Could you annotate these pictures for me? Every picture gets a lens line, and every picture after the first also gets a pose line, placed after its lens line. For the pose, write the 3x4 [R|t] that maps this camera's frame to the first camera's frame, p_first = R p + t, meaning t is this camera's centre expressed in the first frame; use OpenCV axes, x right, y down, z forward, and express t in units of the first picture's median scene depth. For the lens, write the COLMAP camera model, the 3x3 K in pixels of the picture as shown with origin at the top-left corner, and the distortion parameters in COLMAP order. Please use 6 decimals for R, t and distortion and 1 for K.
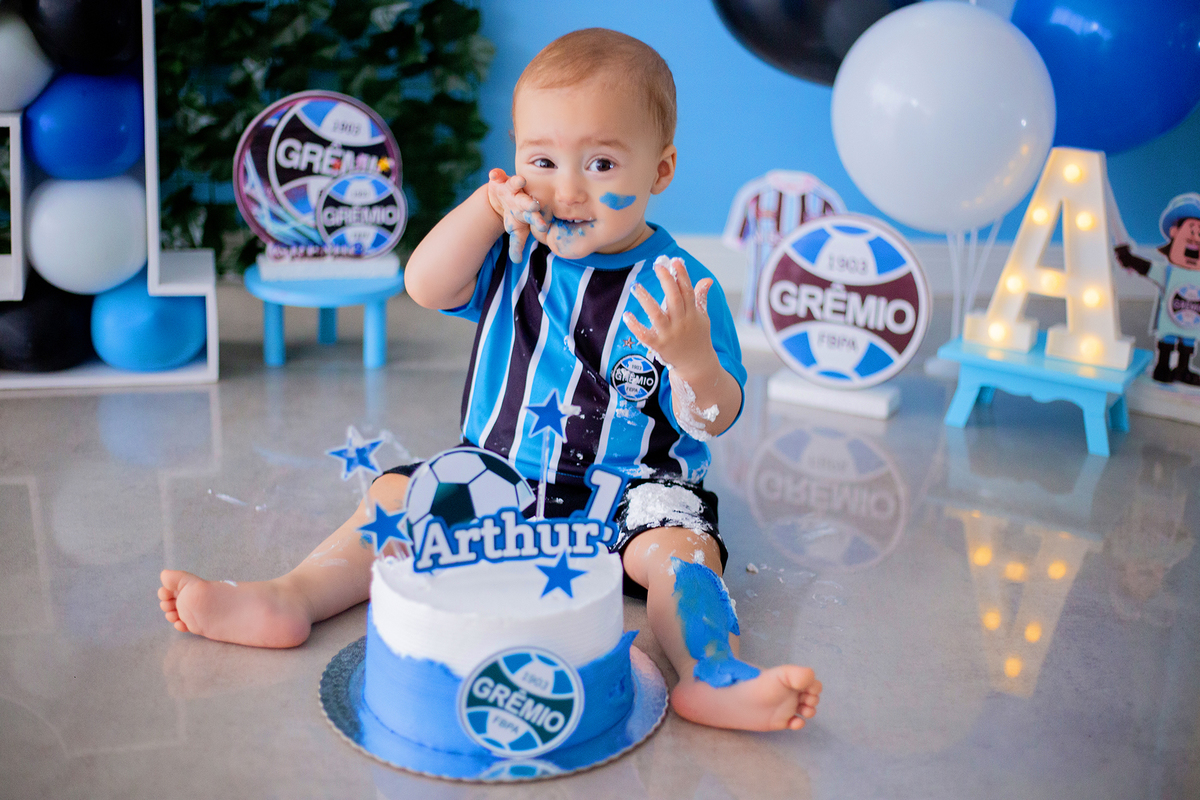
lens RADIAL K [[1730.9, 0, 581.6], [0, 1730.9, 371.7], [0, 0, 1]] dist [-0.119353, 0.000000]
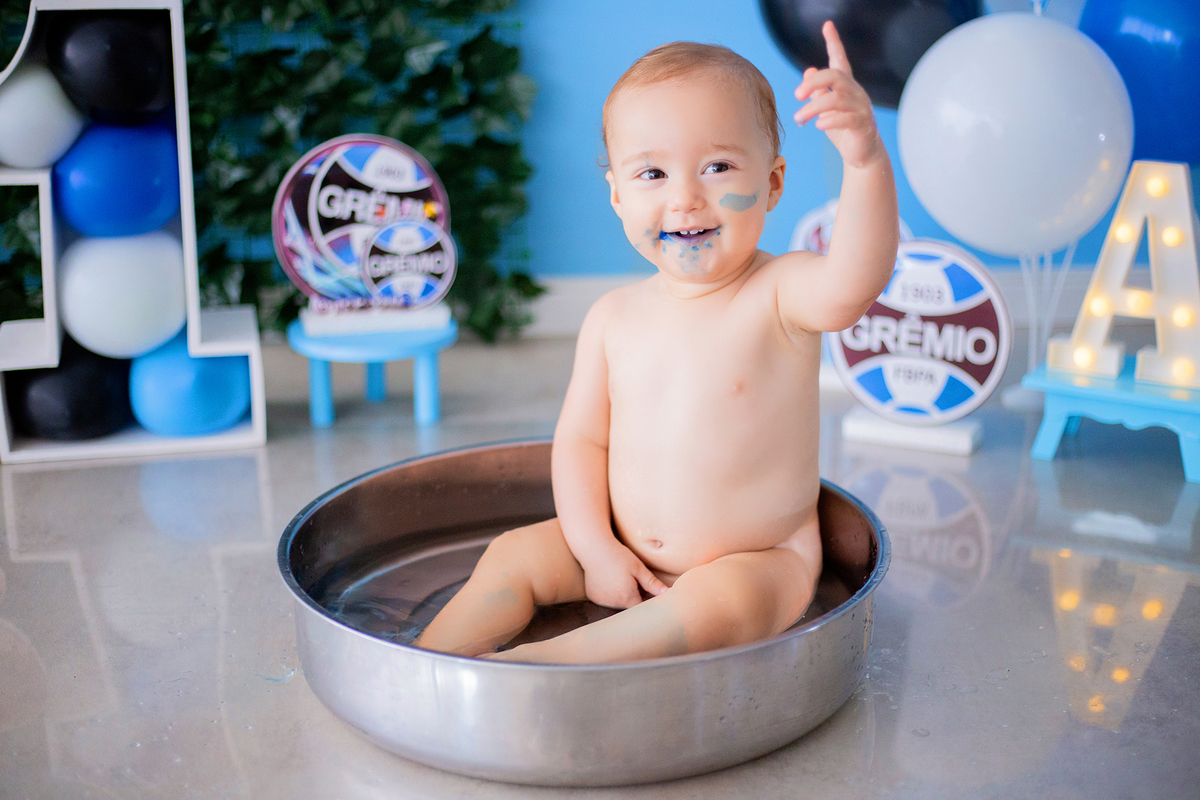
lens RADIAL K [[1730.9, 0, 586.3], [0, 1730.9, 393.8], [0, 0, 1]] dist [-0.119353, 0.000000]
pose [[0.999131, -0.040836, -0.008369, -0.024545], [0.040665, 0.998980, -0.019618, 0.004045], [0.009162, 0.019261, 0.999773, 0.047295]]
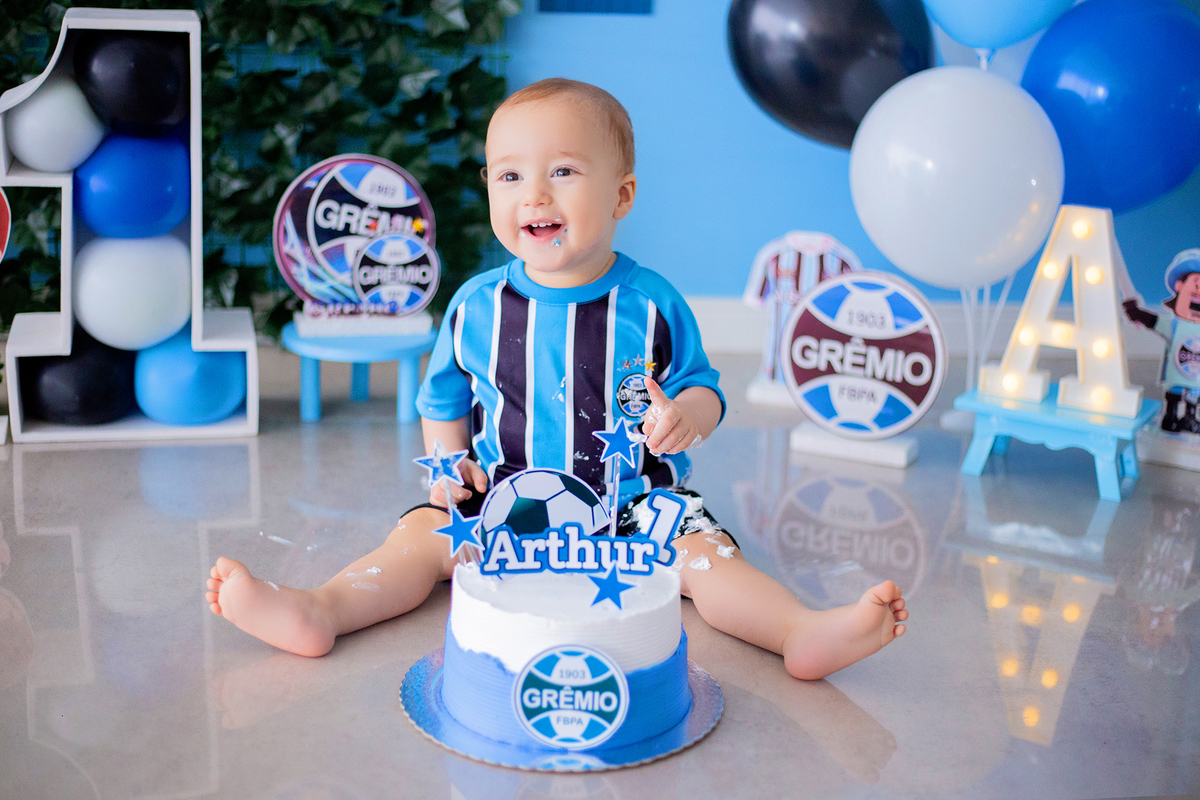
lens RADIAL K [[1813.5, 0, 583.6], [0, 1813.5, 388.2], [0, 0, 1]] dist [-0.121490, 0.000000]
pose [[0.999956, -0.002751, 0.008955, -0.025564], [0.003116, 0.999154, -0.041019, 0.022774], [-0.008835, 0.041045, 0.999118, -0.083521]]
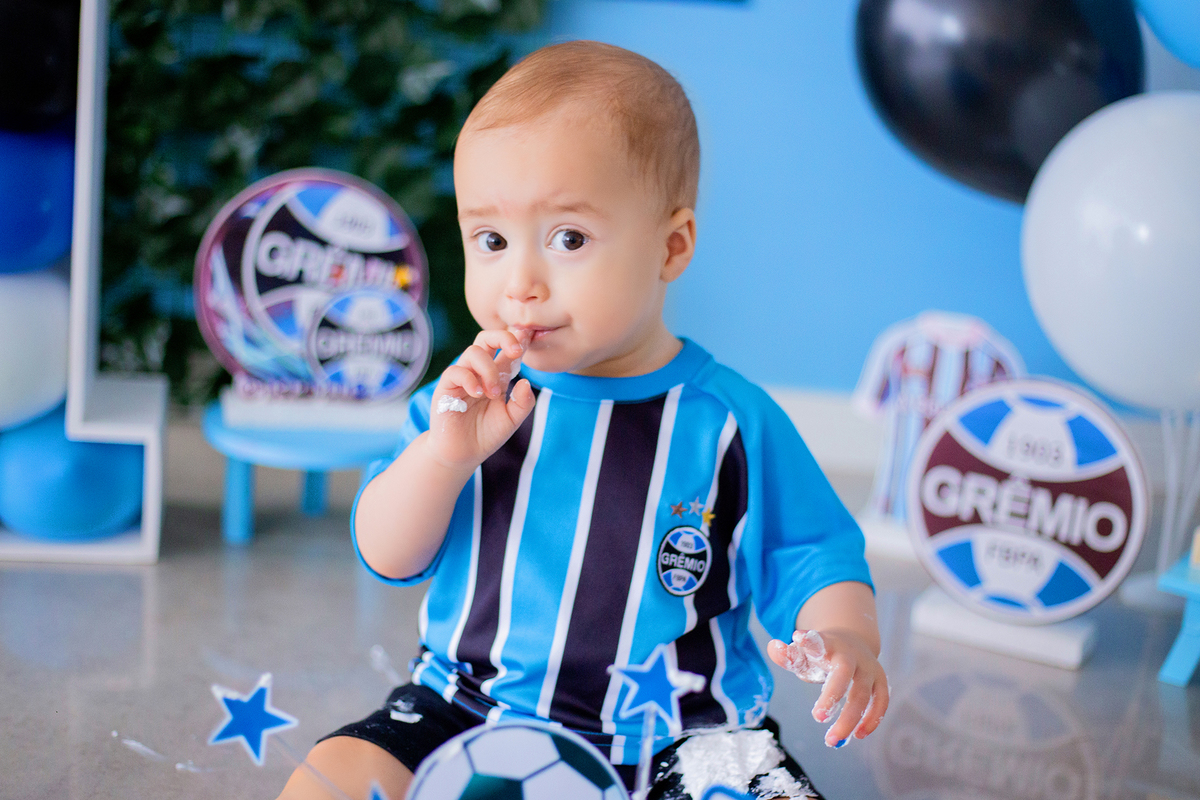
lens RADIAL K [[1878.4, 0, 599.7], [0, 1878.4, 396.3], [0, 0, 1]] dist [-0.116508, 0.000000]
pose [[0.998269, 0.055835, -0.018501, -0.013372], [-0.056873, 0.996493, -0.061385, -0.025620], [0.015009, 0.062331, 0.997943, 0.211459]]
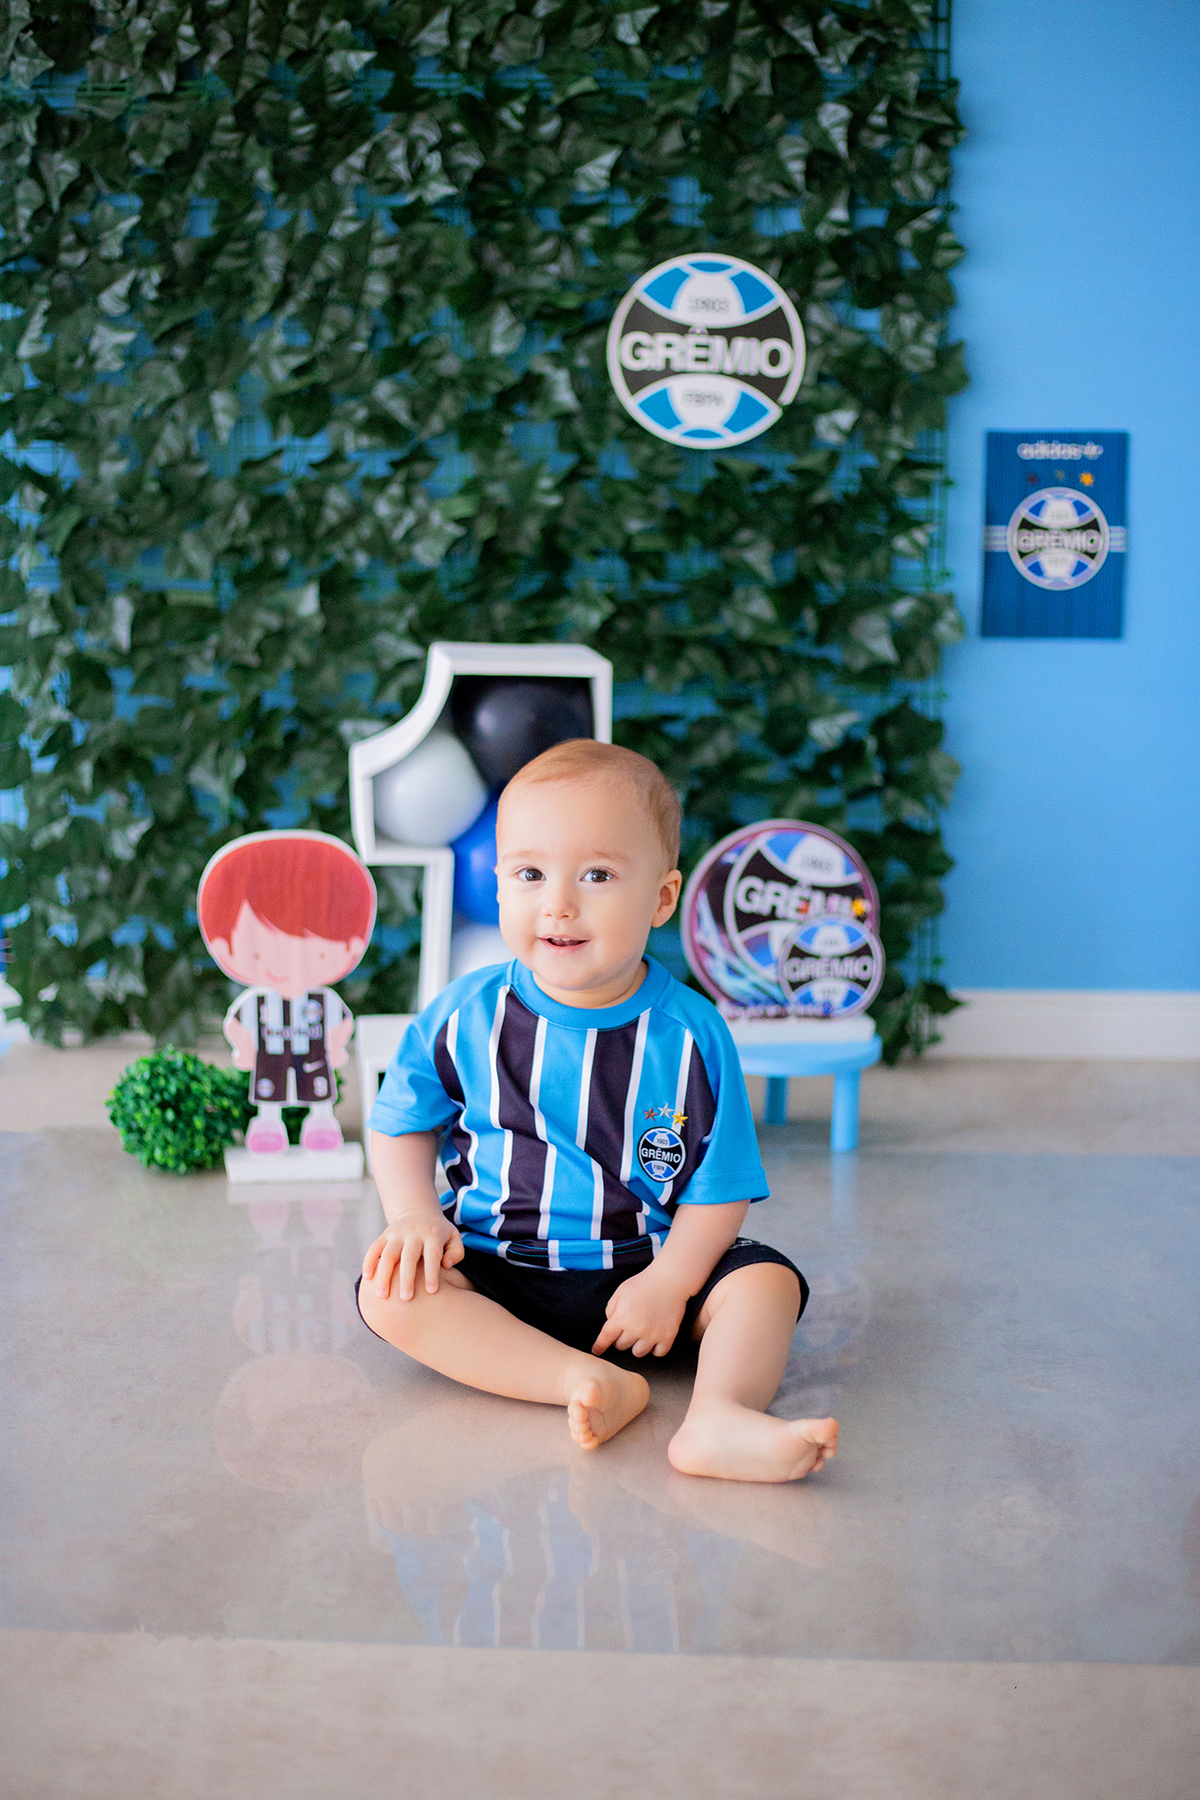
lens RADIAL K [[2596.4, 0, 607.6], [0, 2596.4, 915.4], [0, 0, 1]] dist [-0.119353, 0.000000]
pose [[0.997162, -0.009399, -0.074692, -0.143604], [0.000571, 0.993091, -0.117345, 0.032293], [0.075279, 0.116969, 0.990278, -0.262596]]
